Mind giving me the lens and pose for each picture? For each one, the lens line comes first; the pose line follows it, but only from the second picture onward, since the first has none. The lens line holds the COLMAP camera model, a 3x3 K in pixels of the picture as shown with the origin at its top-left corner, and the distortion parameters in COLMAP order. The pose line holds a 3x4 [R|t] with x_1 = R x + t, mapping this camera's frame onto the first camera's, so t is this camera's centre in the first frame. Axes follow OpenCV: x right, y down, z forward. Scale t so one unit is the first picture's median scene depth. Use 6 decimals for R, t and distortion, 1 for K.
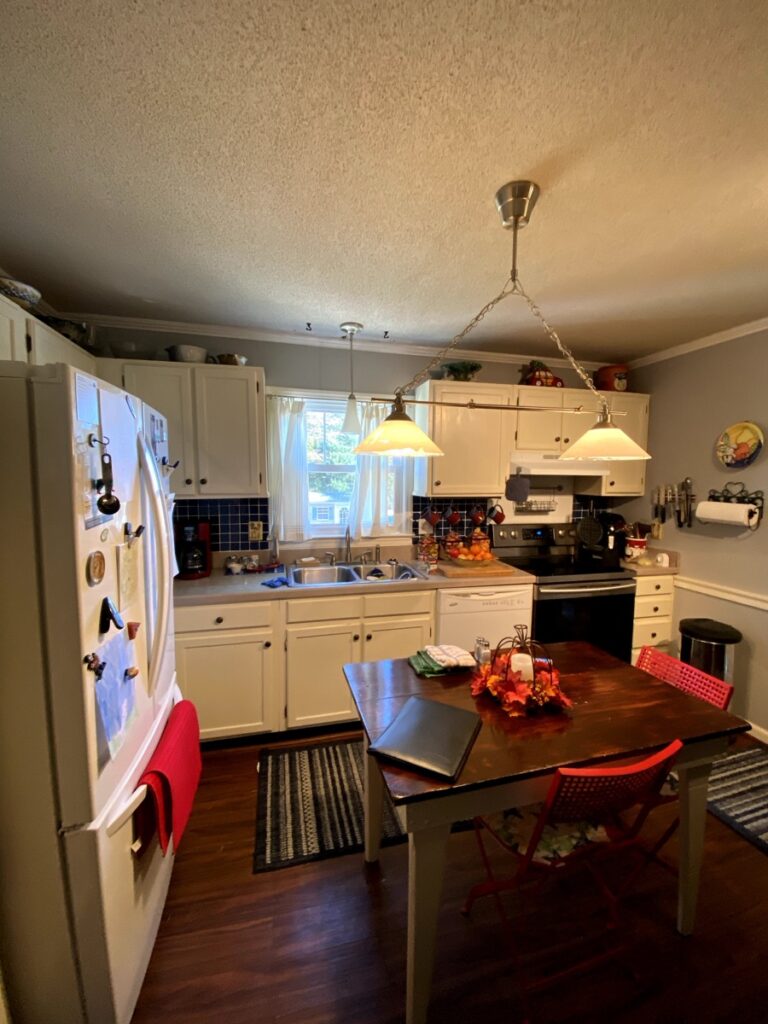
lens RADIAL K [[407.0, 0, 384.1], [0, 407.0, 502.1], [0, 0, 1]] dist [0.000569, -0.006862]
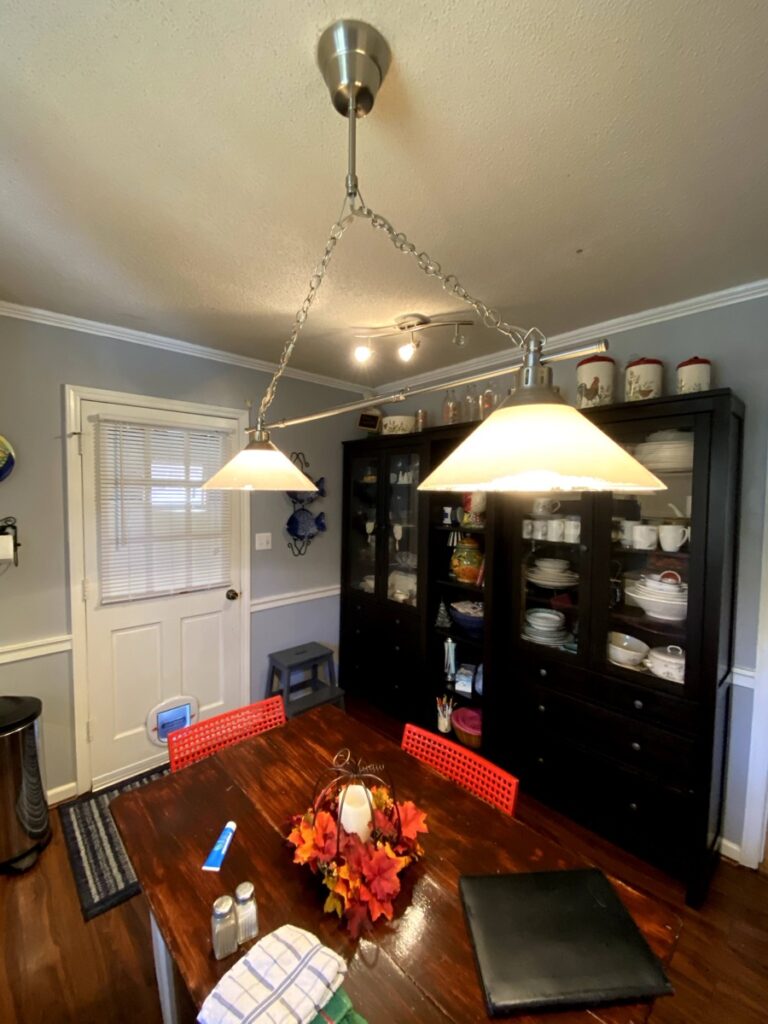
lens RADIAL K [[407.0, 0, 389.7], [0, 407.0, 508.5], [0, 0, 1]] dist [0.000569, -0.006862]
pose [[-0.498179, -0.045480, 0.865881, -0.130625], [0.038043, 0.996515, 0.074230, -0.072142], [-0.866239, 0.069920, -0.494713, 0.704290]]
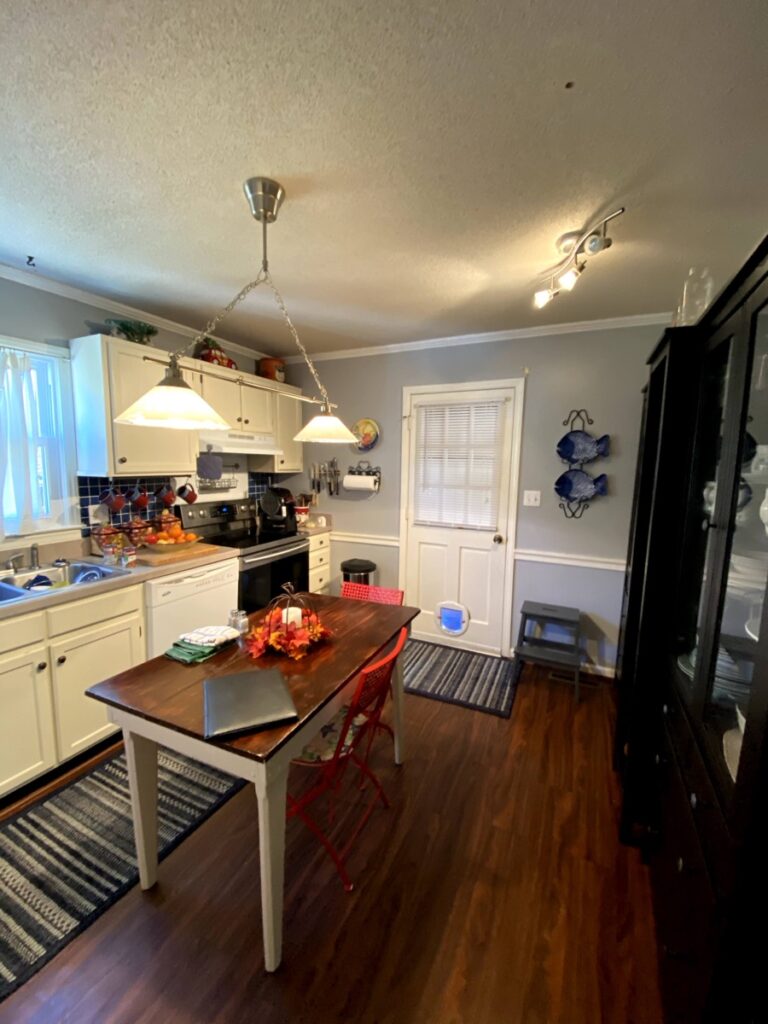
lens RADIAL K [[407.0, 0, 385.4], [0, 407.0, 509.5], [0, 0, 1]] dist [0.000569, -0.006862]
pose [[0.630143, -0.089504, 0.771303, -0.206561], [0.036231, 0.995642, 0.085938, 0.000904], [-0.775633, -0.026208, 0.630640, 0.034767]]
